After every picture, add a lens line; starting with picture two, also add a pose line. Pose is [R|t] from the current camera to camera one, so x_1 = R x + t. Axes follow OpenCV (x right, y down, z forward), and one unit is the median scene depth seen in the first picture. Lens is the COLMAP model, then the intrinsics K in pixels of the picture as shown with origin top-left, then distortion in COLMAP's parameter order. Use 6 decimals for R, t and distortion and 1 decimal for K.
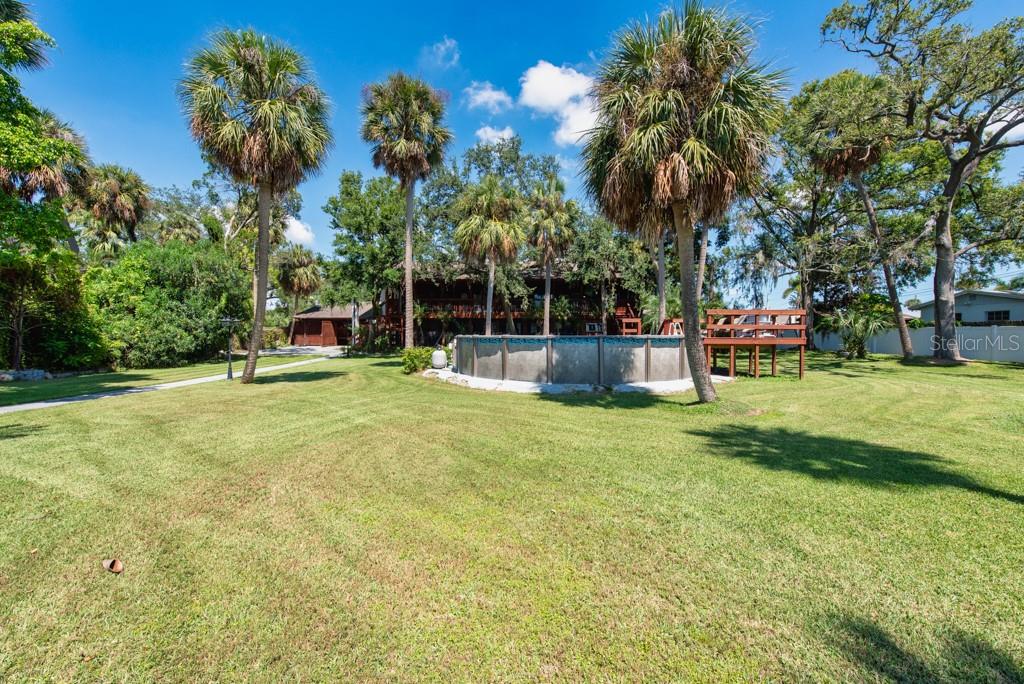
lens RADIAL K [[405.8, 0, 505.7], [0, 405.8, 341.8], [0, 0, 1]] dist [0.005487, -0.000811]
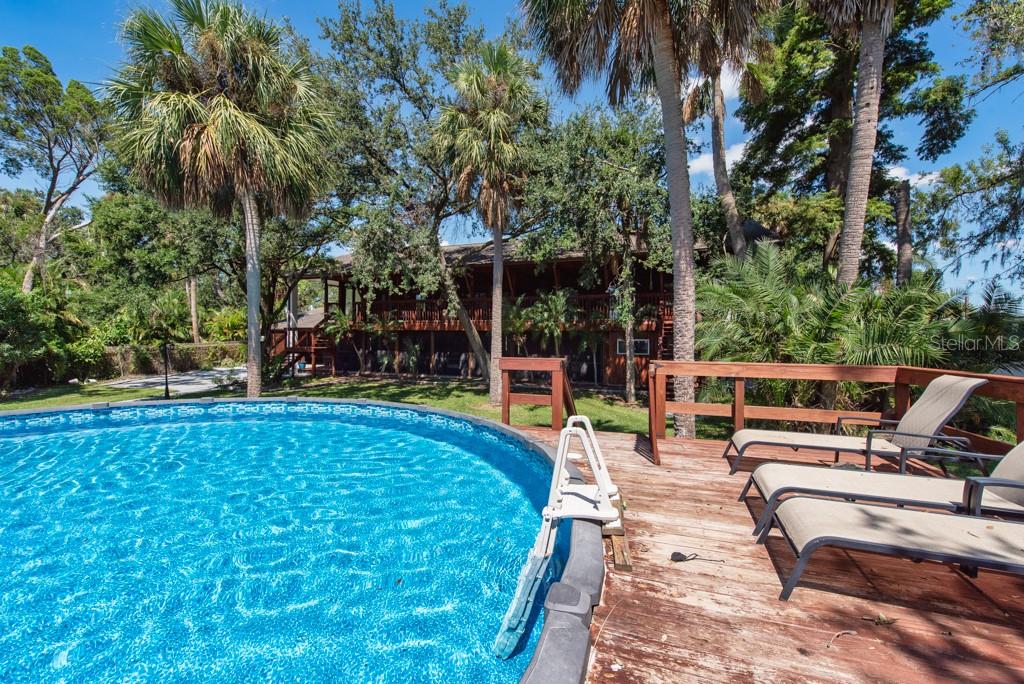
lens RADIAL K [[405.8, 0, 506.7], [0, 405.8, 342.9], [0, 0, 1]] dist [0.005487, -0.000811]
pose [[0.948644, 0.006493, -0.316279, 0.258112], [-0.006076, 0.999979, 0.002304, -0.046125], [0.316287, -0.000264, 0.948664, 0.487609]]
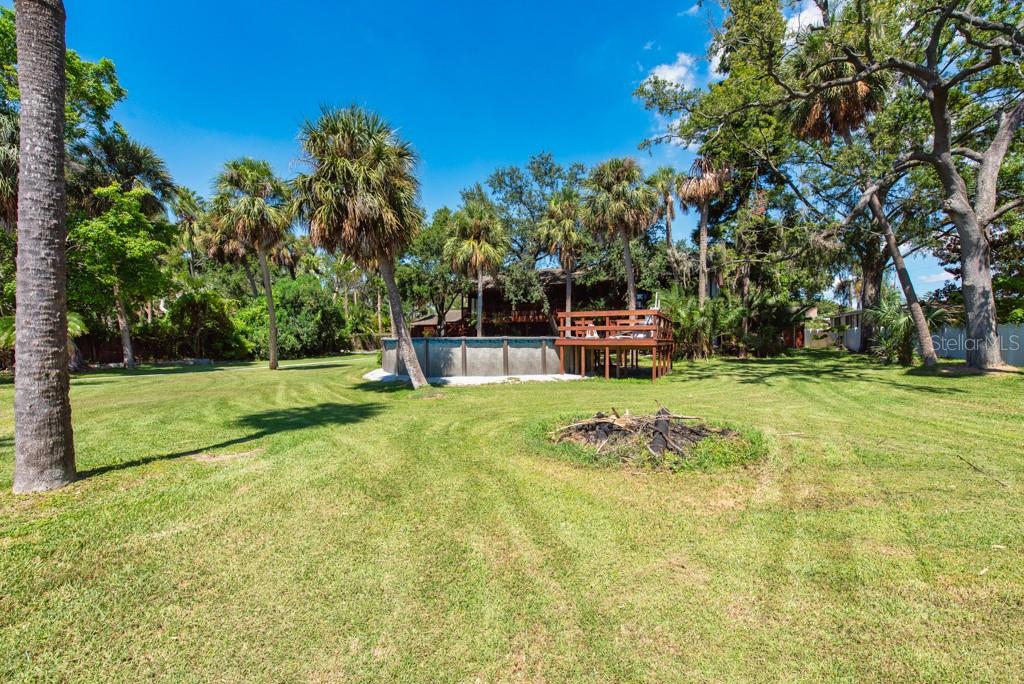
lens RADIAL K [[405.8, 0, 509.9], [0, 405.8, 339.1], [0, 0, 1]] dist [0.005487, -0.000811]
pose [[0.894700, -0.004907, -0.446640, 0.405824], [-0.000383, 0.999931, -0.011753, 0.001478], [0.446666, 0.010686, 0.894637, -0.001475]]
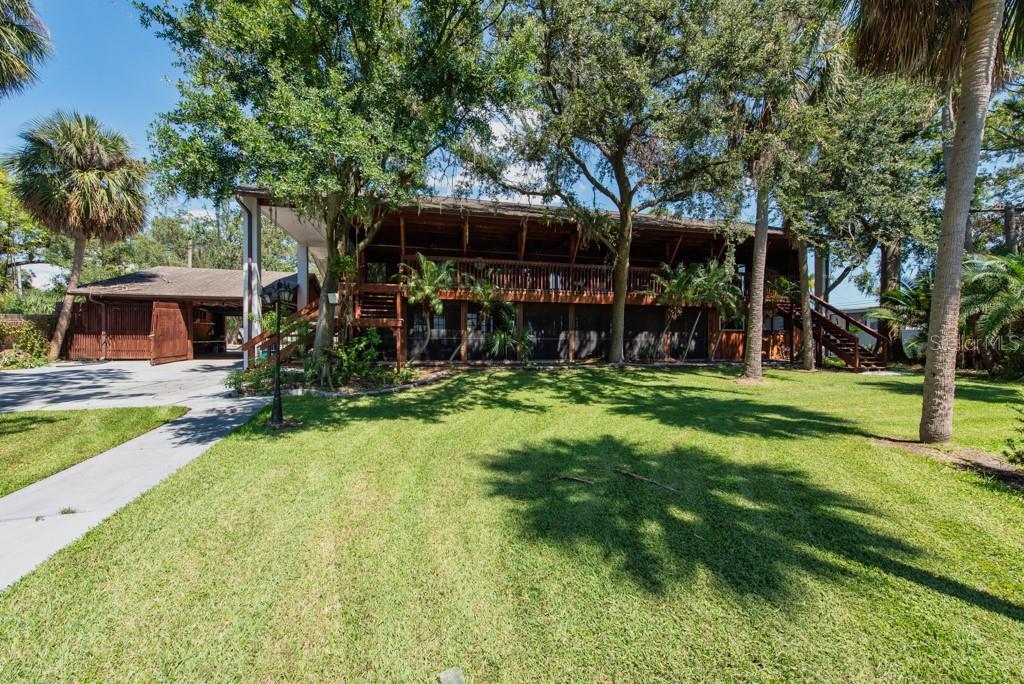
lens RADIAL K [[405.8, 0, 513.2], [0, 405.8, 340.5], [0, 0, 1]] dist [0.005487, -0.000811]
pose [[0.954947, -0.000011, 0.296777, -0.270929], [0.001265, 0.999991, -0.004035, -0.011923], [-0.296775, 0.004229, 0.954938, 0.597232]]
